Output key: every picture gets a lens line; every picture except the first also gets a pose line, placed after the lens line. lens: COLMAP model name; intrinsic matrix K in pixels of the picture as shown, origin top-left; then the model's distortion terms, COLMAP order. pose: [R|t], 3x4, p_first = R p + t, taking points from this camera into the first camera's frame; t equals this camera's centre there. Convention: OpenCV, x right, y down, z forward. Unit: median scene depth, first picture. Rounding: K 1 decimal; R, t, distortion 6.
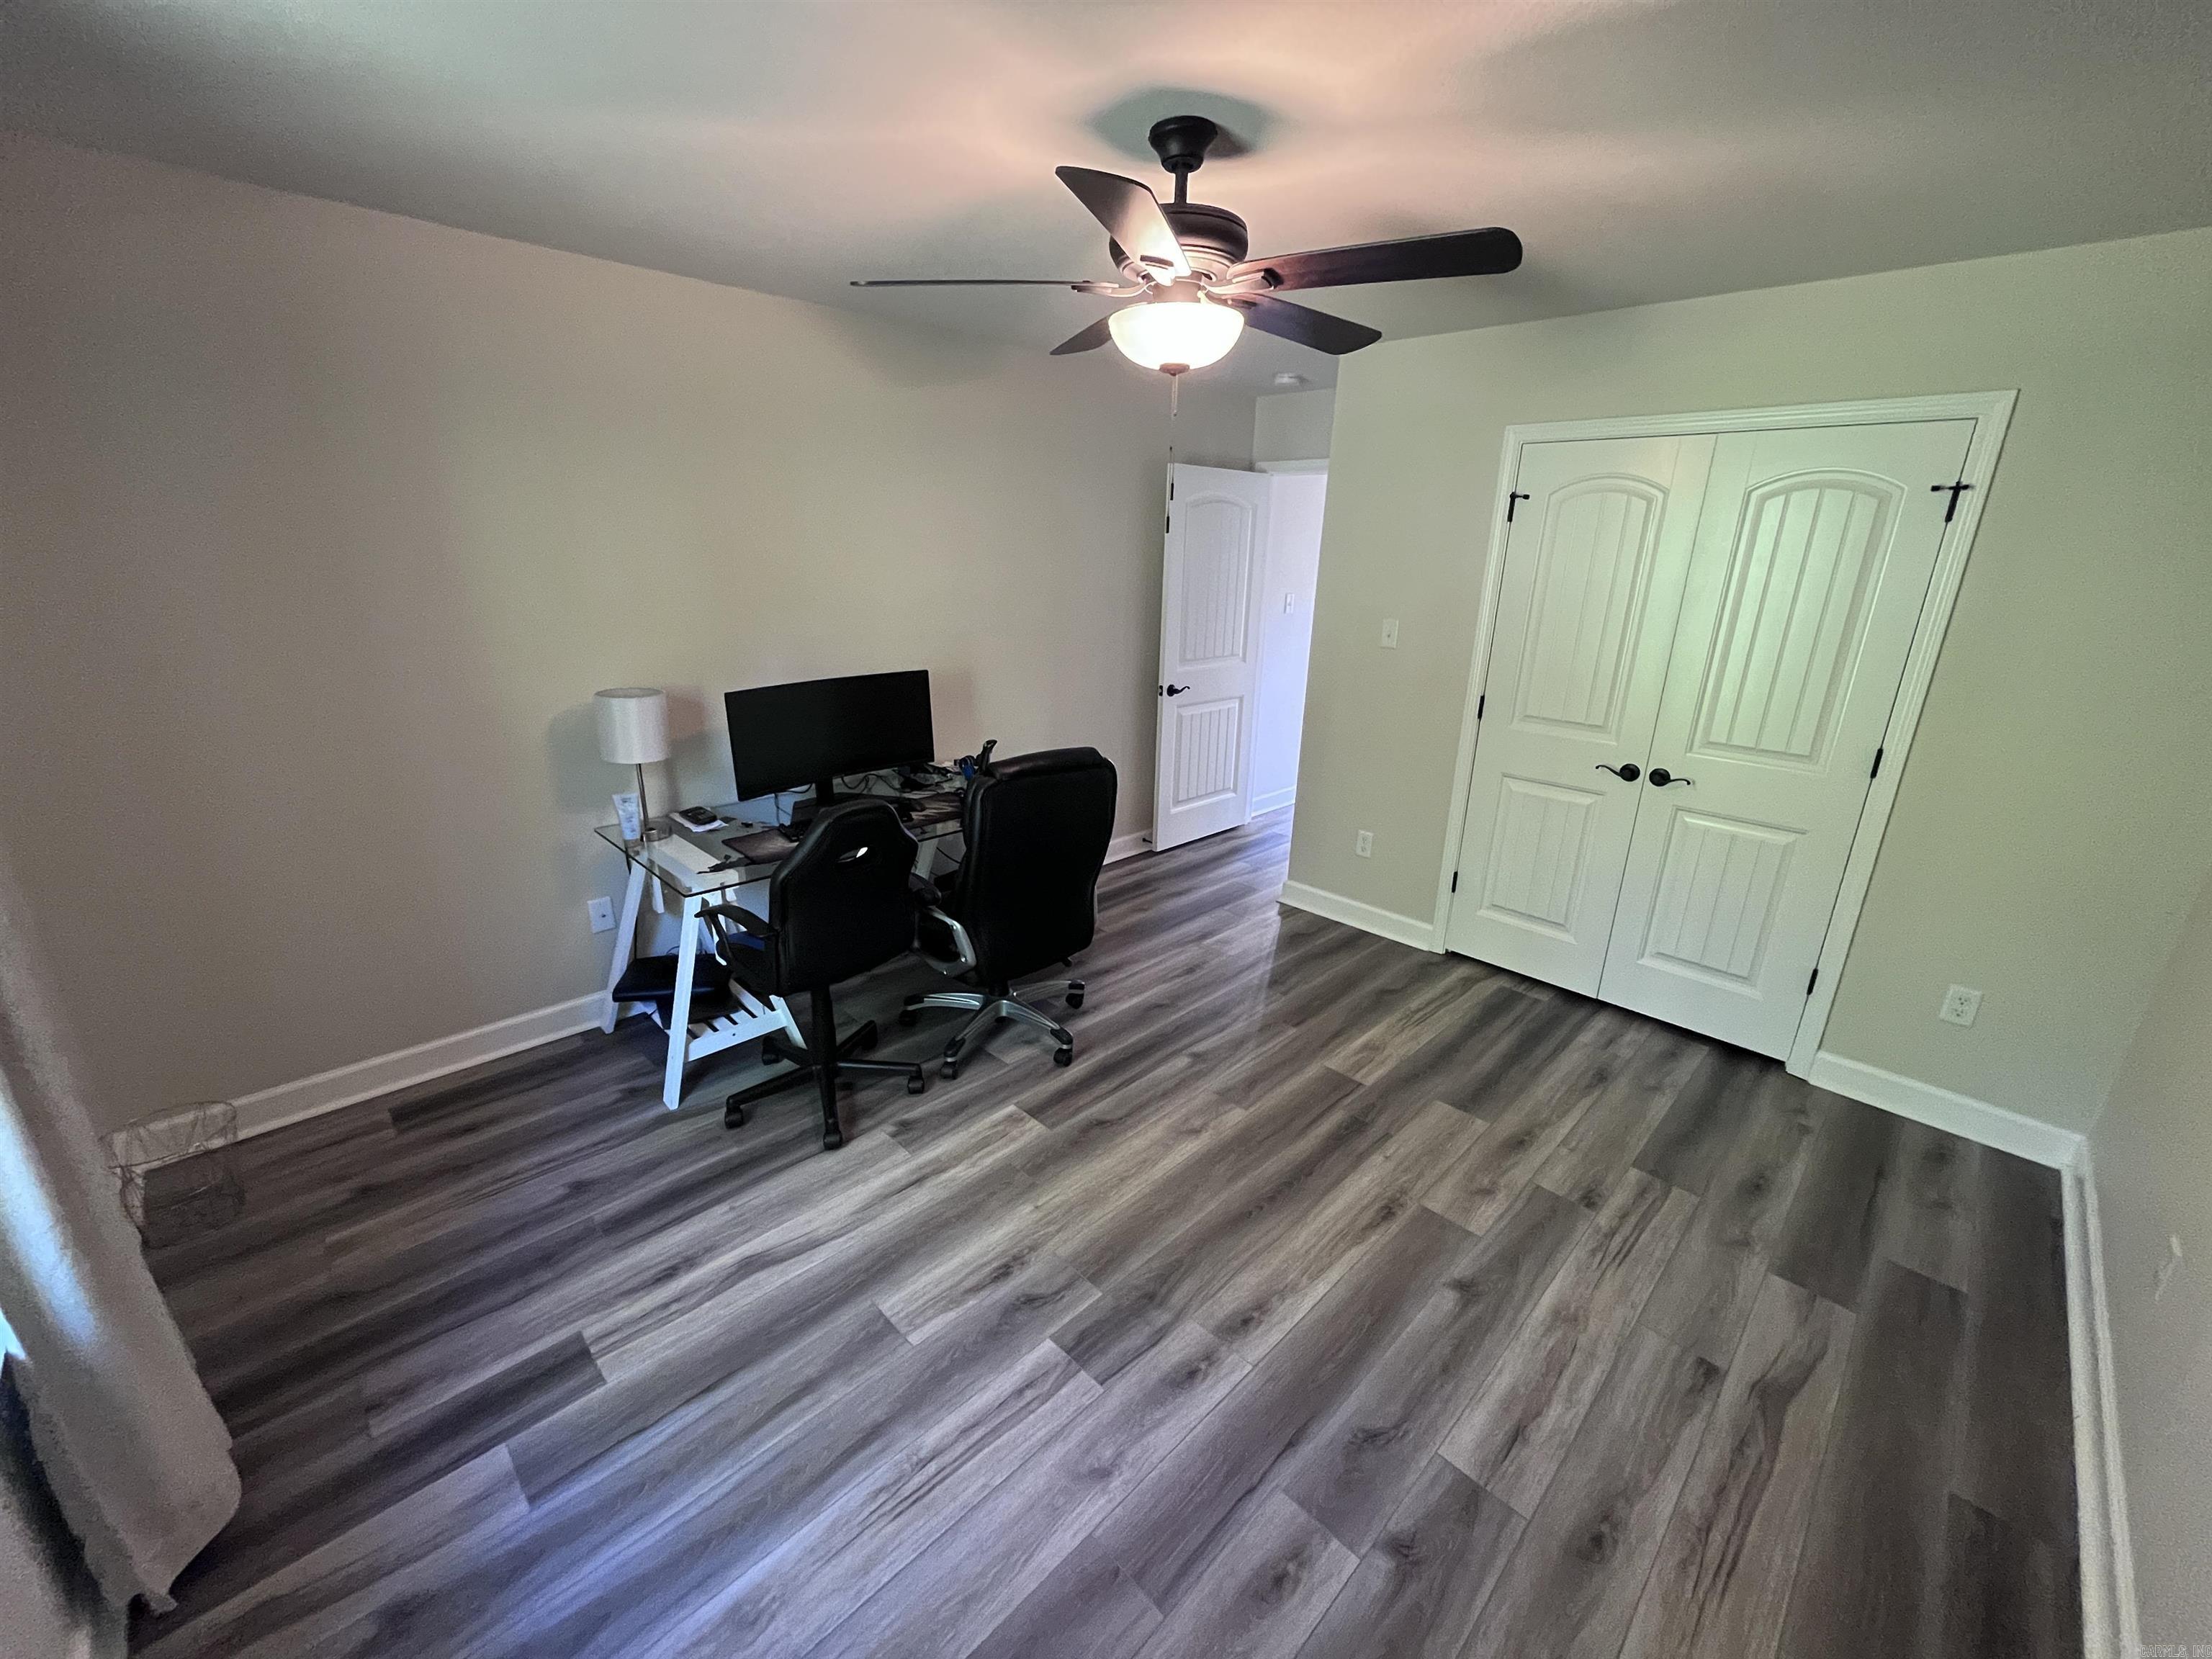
lens RADIAL K [[890.5, 0, 1098.9], [0, 890.5, 823.3], [0, 0, 1]] dist [-0.003312, 0.000182]
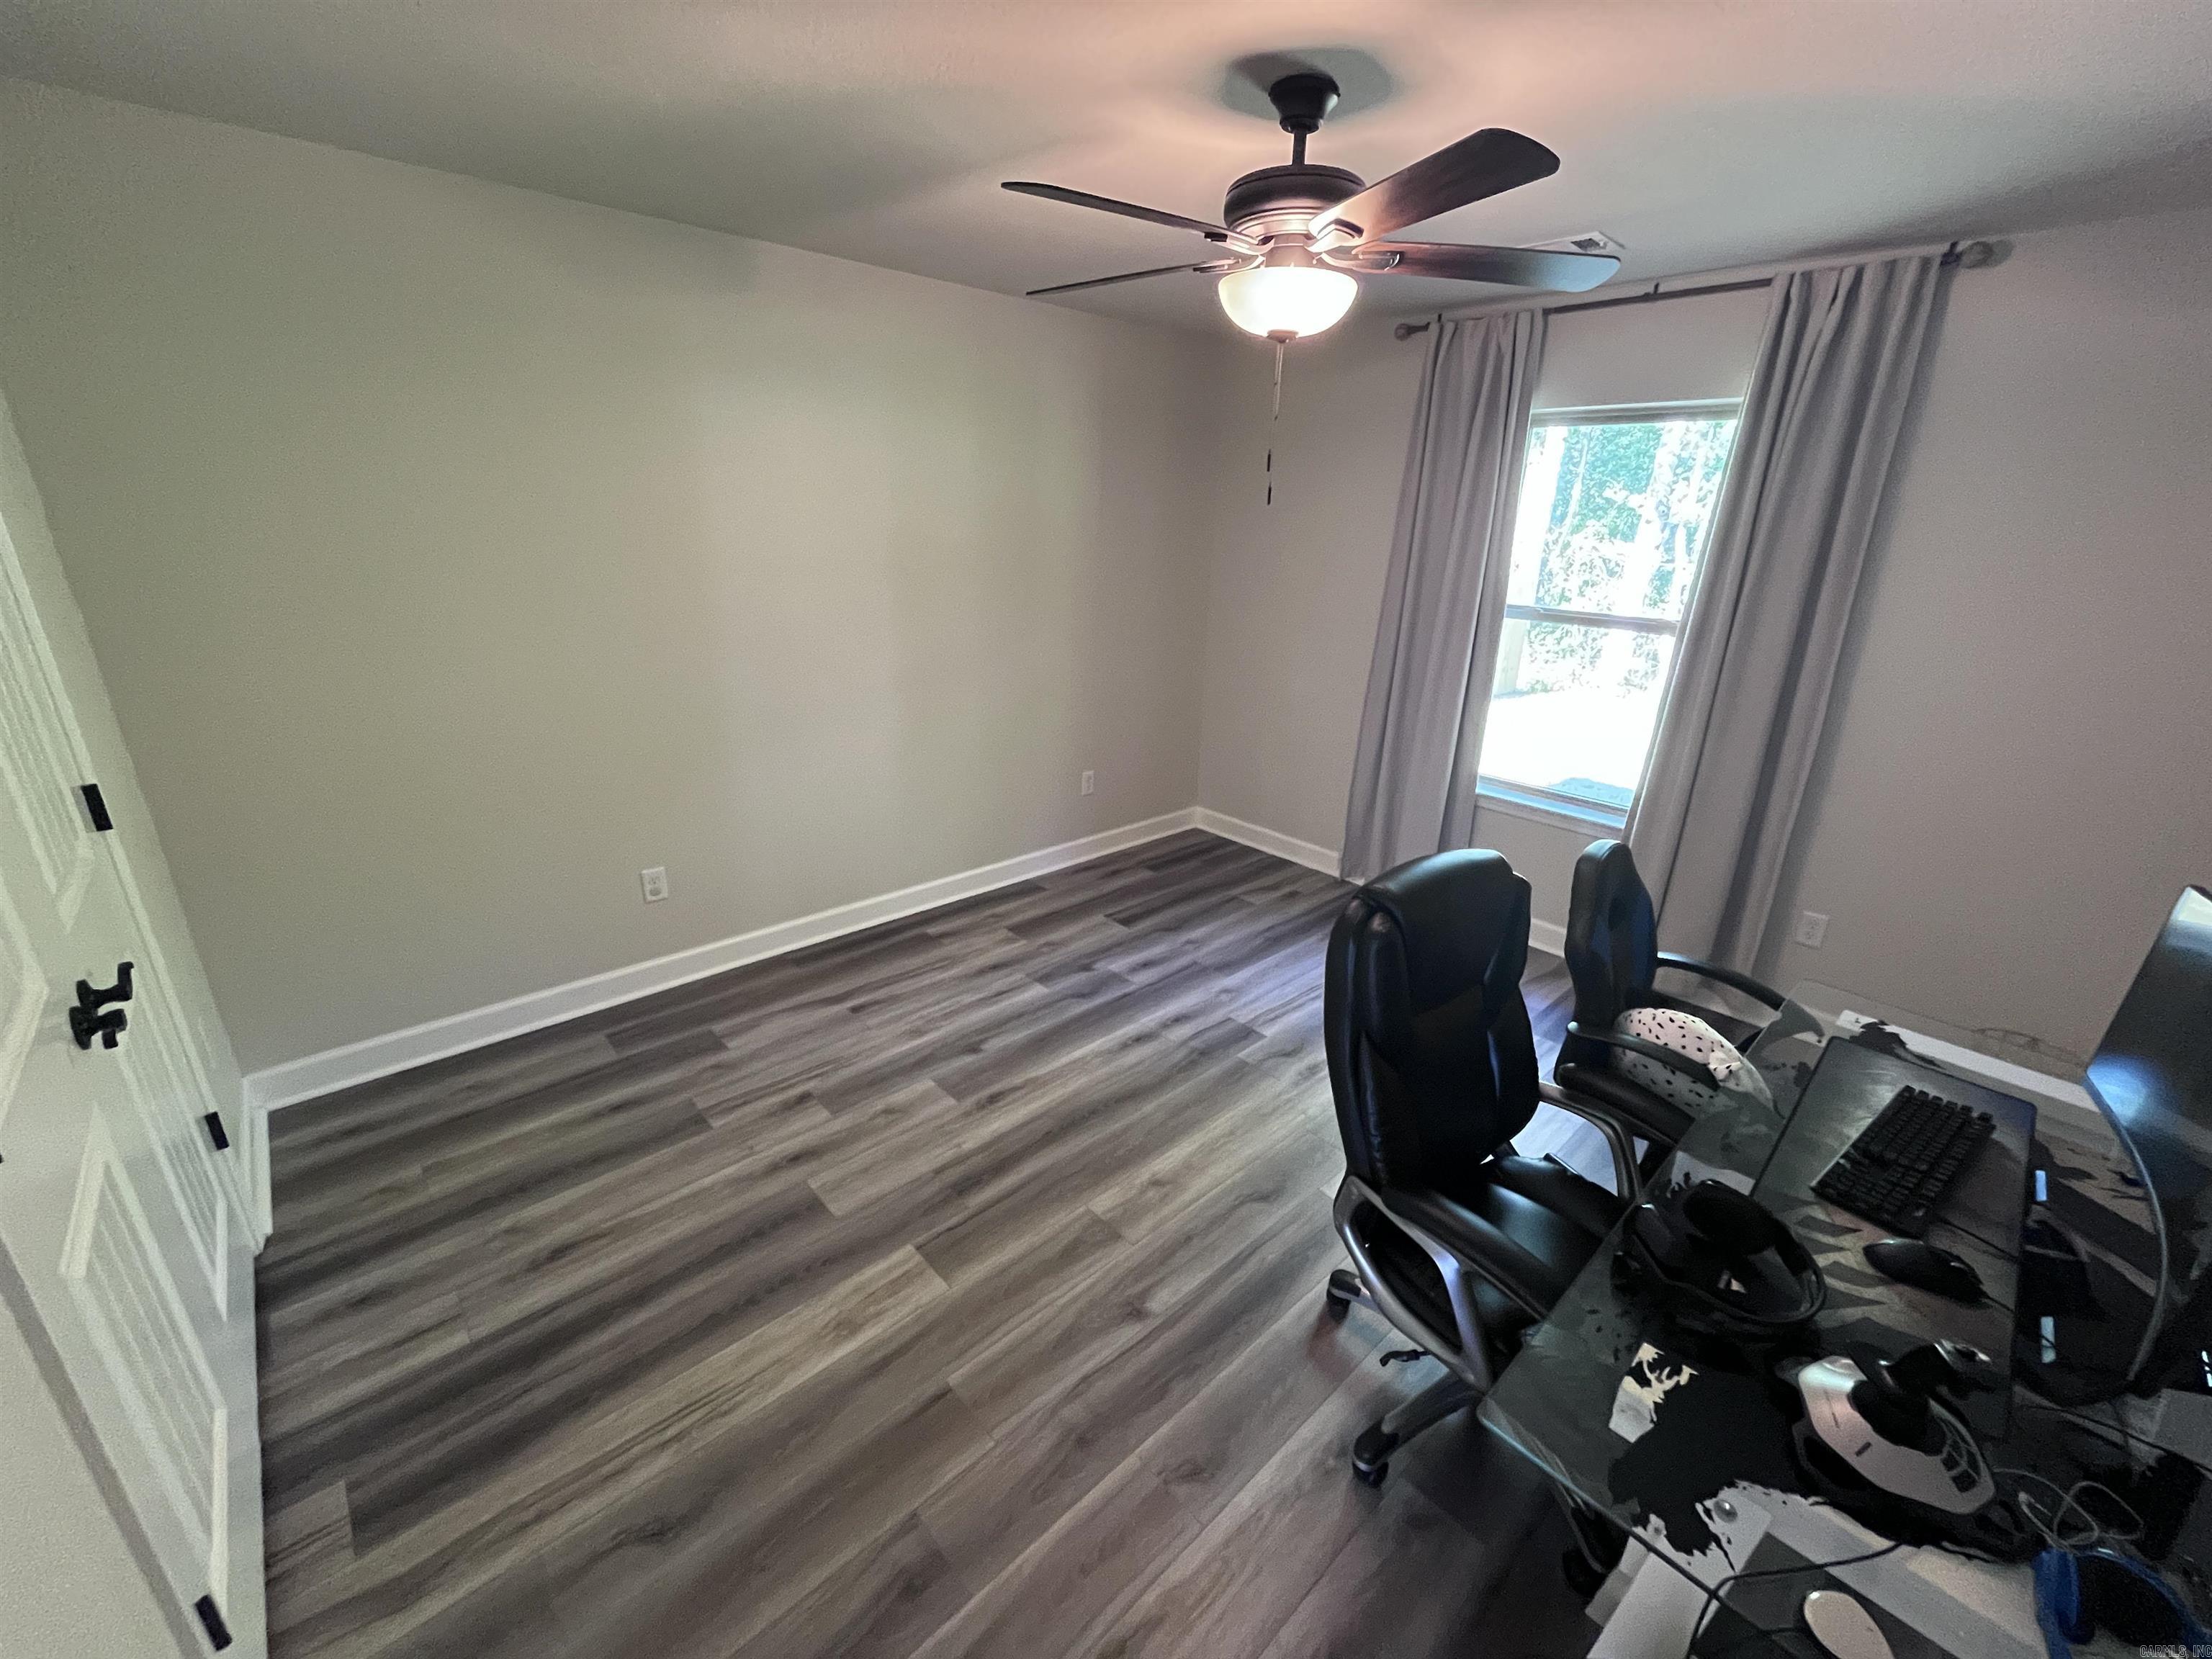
lens RADIAL K [[890.5, 0, 1091.4], [0, 890.5, 842.6], [0, 0, 1]] dist [-0.003312, 0.000182]
pose [[-0.997277, -0.069688, 0.024114, 0.179600], [-0.040072, 0.786634, 0.616118, -0.479733], [-0.061905, 0.613474, -0.787285, 1.542024]]
